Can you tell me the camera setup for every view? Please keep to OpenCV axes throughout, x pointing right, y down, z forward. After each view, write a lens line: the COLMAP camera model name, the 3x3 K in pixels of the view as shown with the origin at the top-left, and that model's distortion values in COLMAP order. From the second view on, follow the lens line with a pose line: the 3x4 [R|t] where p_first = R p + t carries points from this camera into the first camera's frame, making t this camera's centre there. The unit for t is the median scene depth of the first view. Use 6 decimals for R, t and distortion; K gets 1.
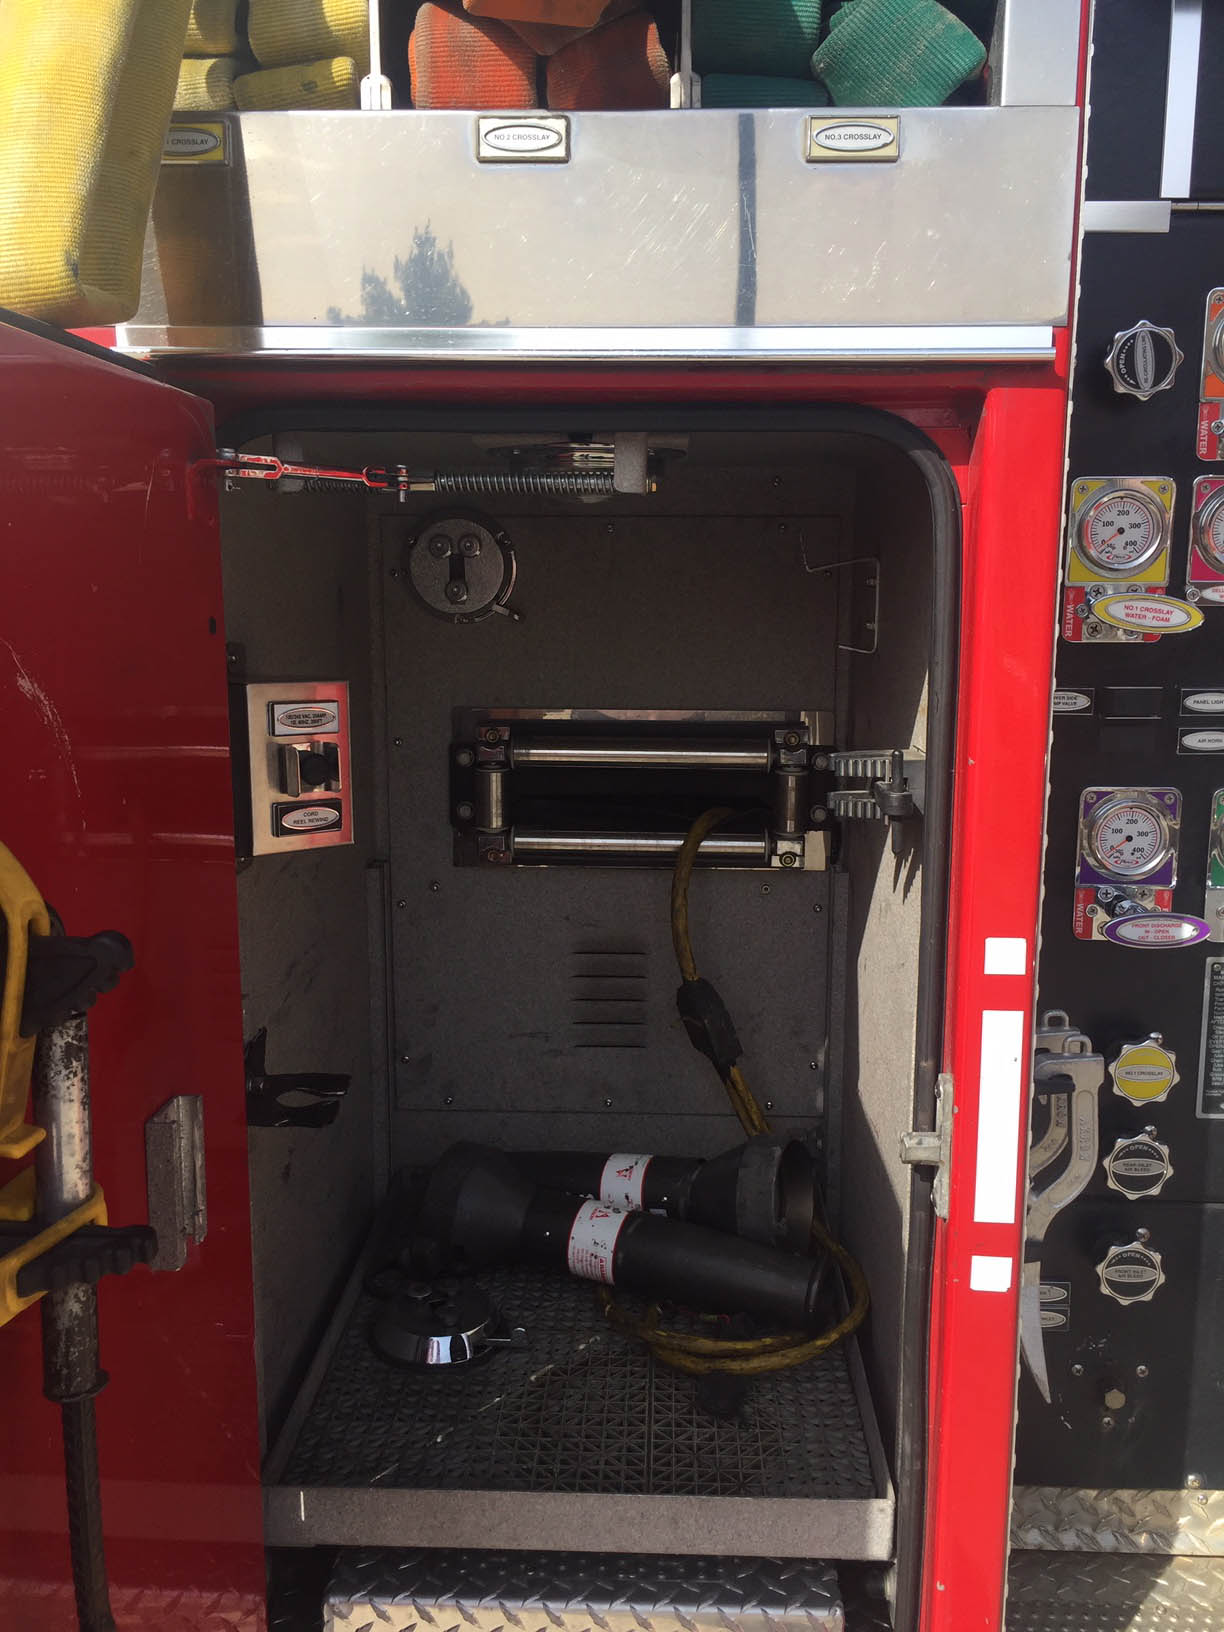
lens RADIAL K [[1490.3, 0, 610.1], [0, 1490.3, 839.4], [0, 0, 1]] dist [0.012533, 0.004397]
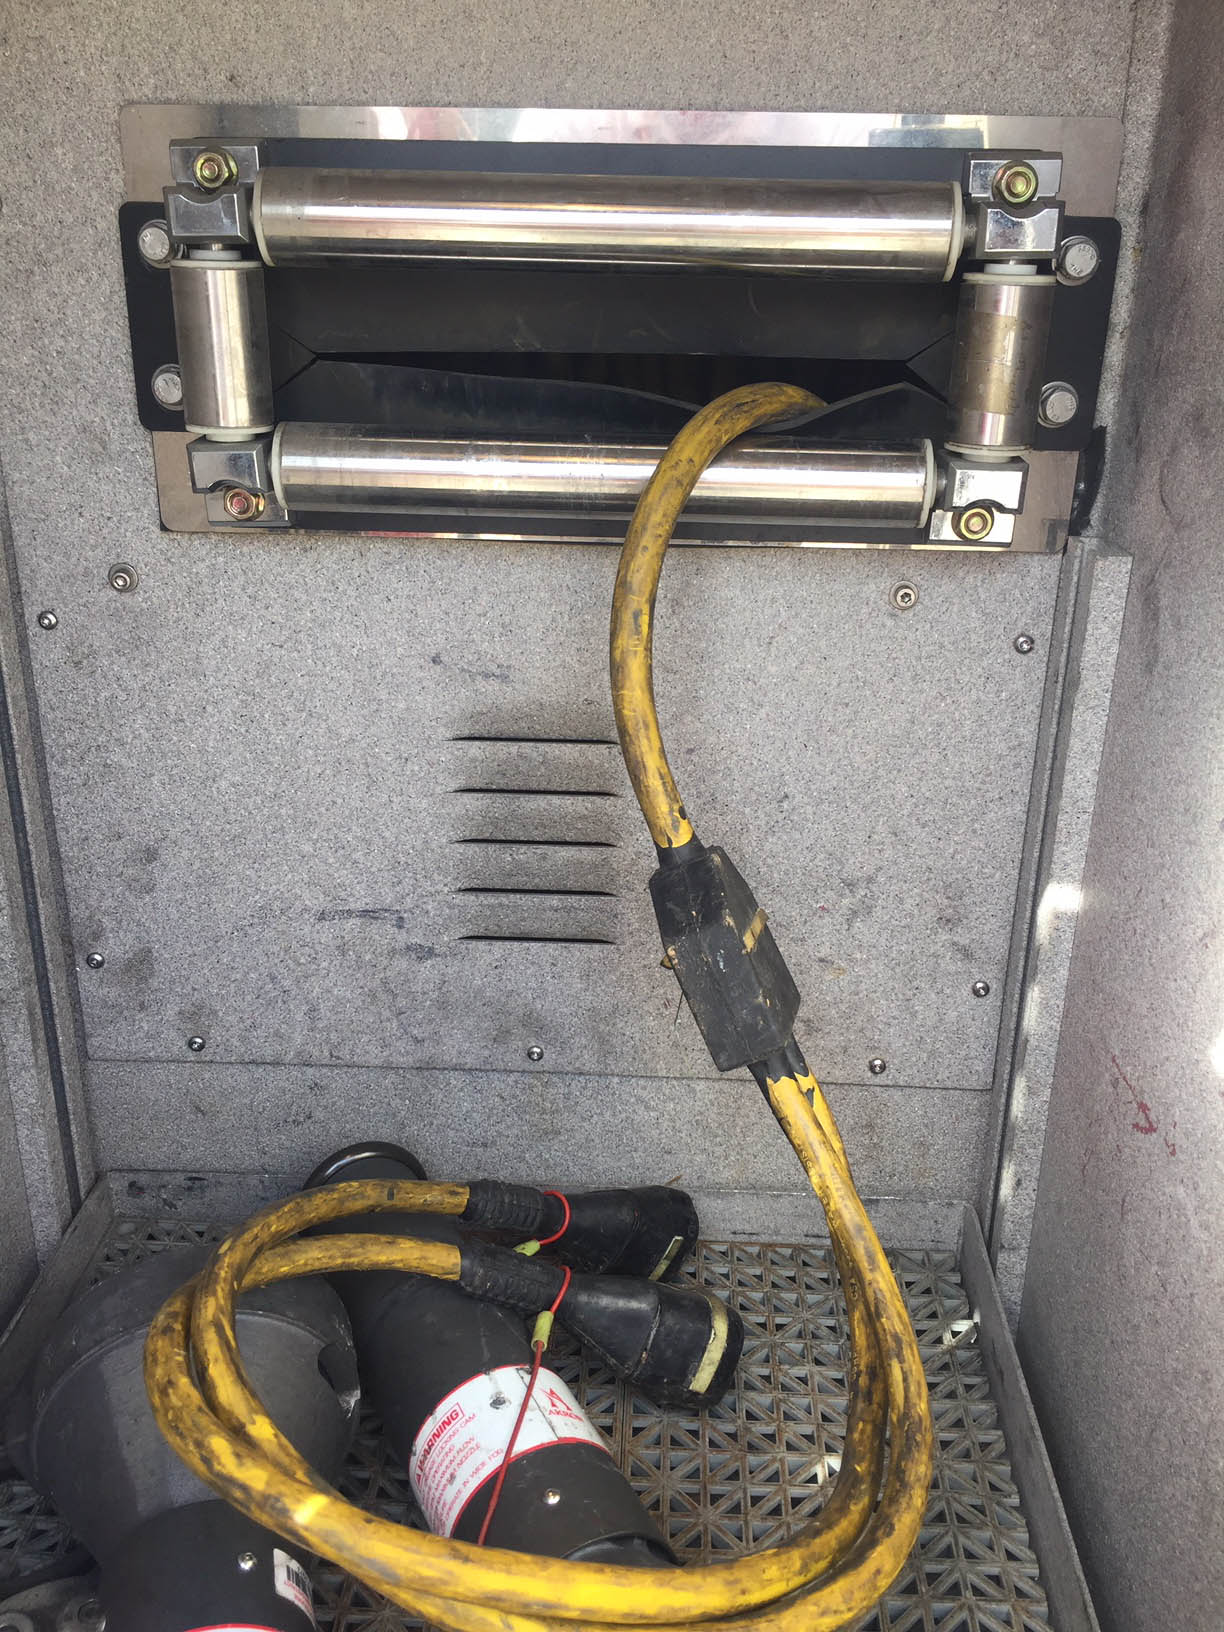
lens RADIAL K [[1400.5, 0, 612.0], [0, 1400.5, 816.0], [0, 0, 1]] dist [0.070057, -0.084659]
pose [[0.999900, 0.014124, -0.000471, 0.022517], [-0.013815, 0.983950, 0.177907, 0.024025], [0.002976, -0.177883, 0.984047, 0.585535]]
